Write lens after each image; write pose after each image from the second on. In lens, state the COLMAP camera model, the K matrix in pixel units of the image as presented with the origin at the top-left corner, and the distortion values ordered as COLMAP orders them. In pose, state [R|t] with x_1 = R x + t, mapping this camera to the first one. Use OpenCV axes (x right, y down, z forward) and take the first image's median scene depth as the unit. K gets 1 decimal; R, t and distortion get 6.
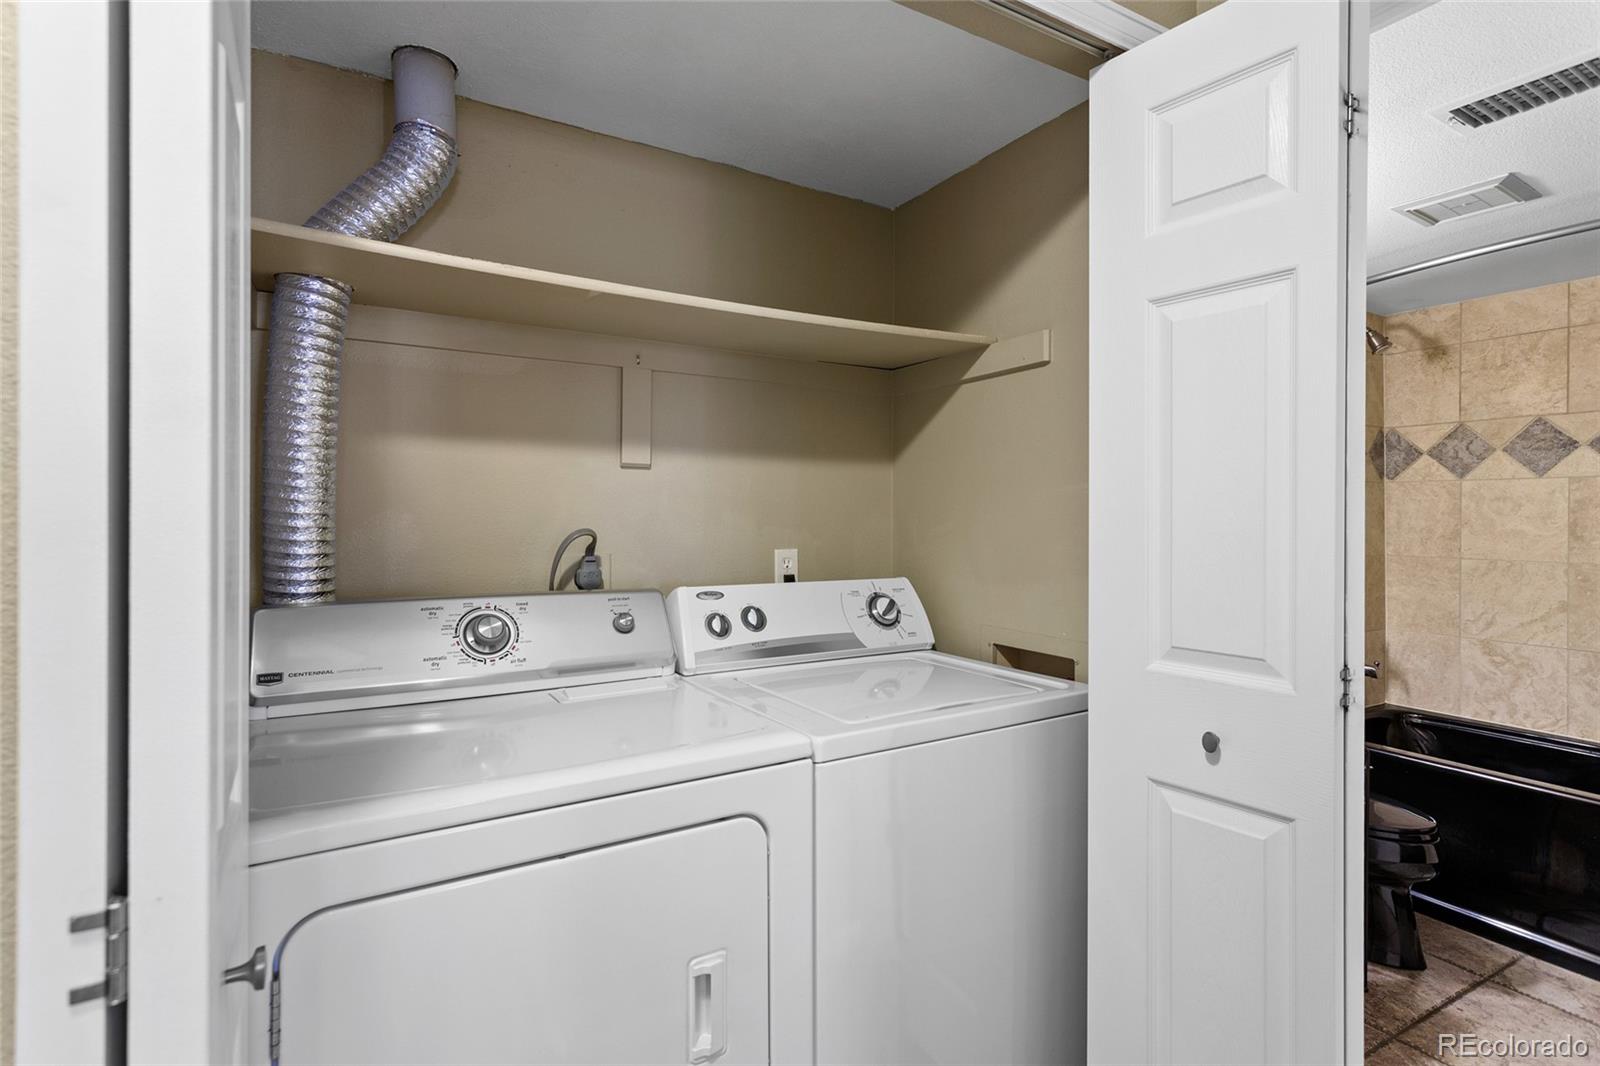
lens RADIAL K [[765.3, 0, 803.2], [0, 765.3, 520.5], [0, 0, 1]] dist [-0.000374, 0.003565]
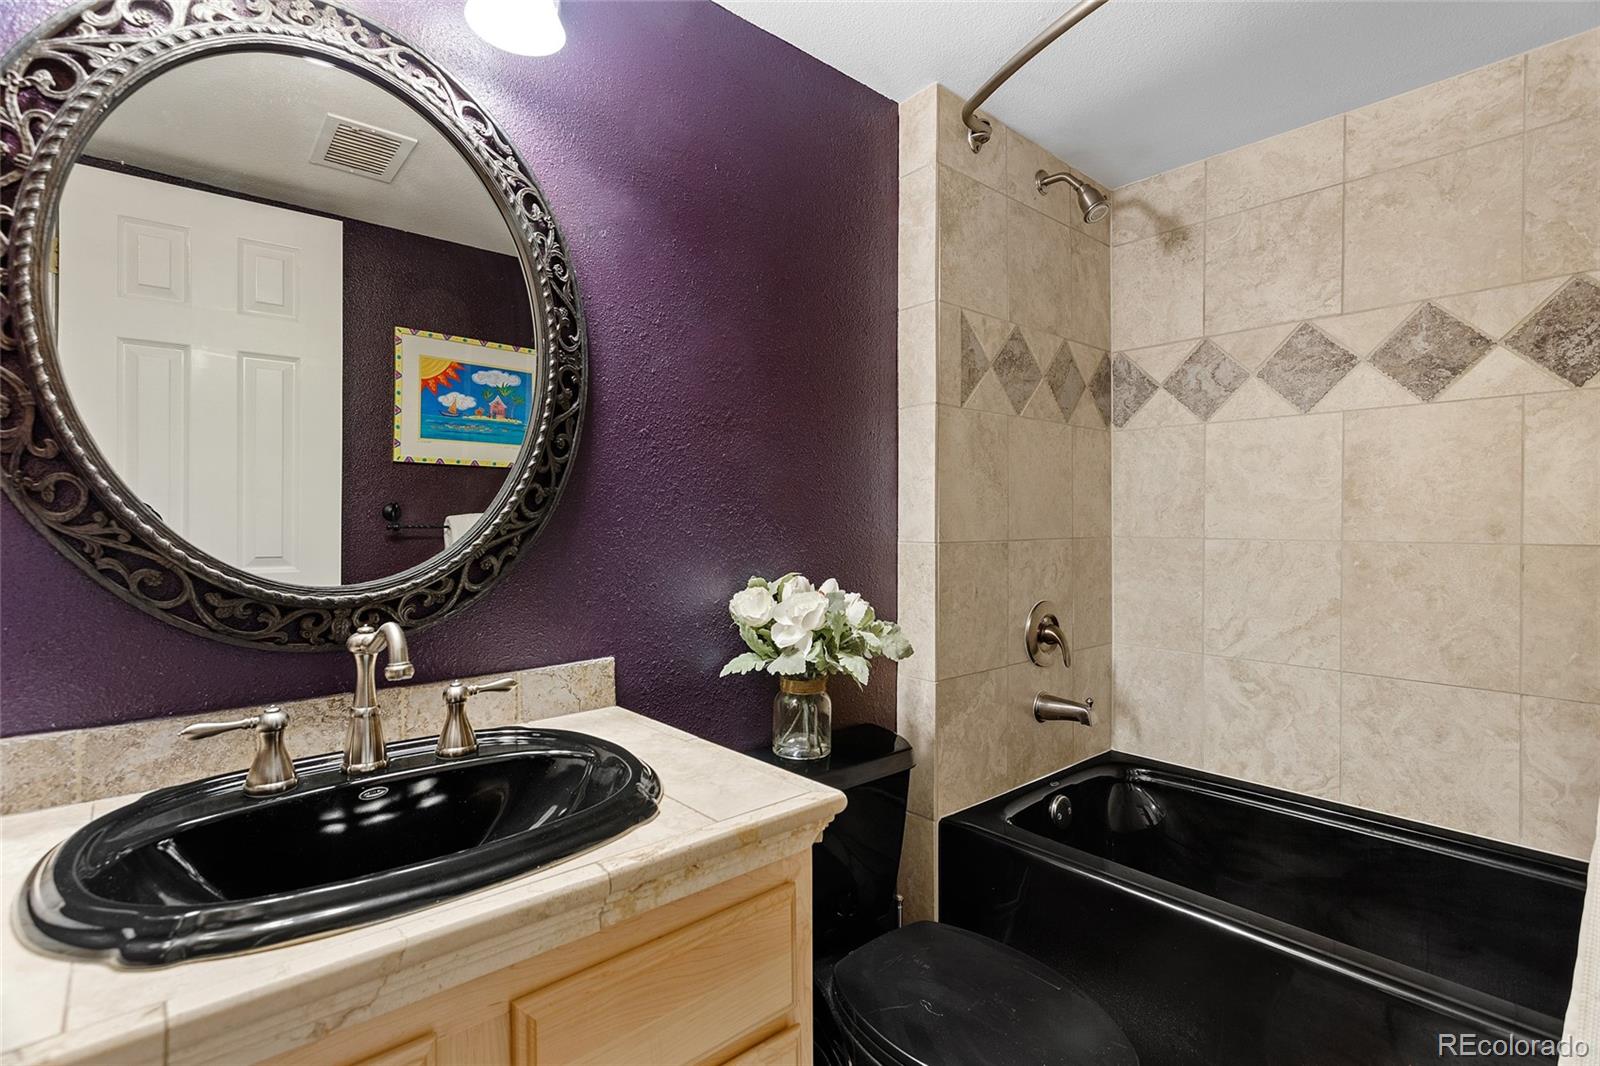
lens RADIAL K [[765.3, 0, 798.6], [0, 765.3, 534.3], [0, 0, 1]] dist [-0.000374, 0.003565]
pose [[0.979767, -0.007137, 0.200015, 0.382900], [0.004489, 0.999896, 0.013688, 0.036117], [-0.200092, -0.012513, 0.979697, 0.421717]]
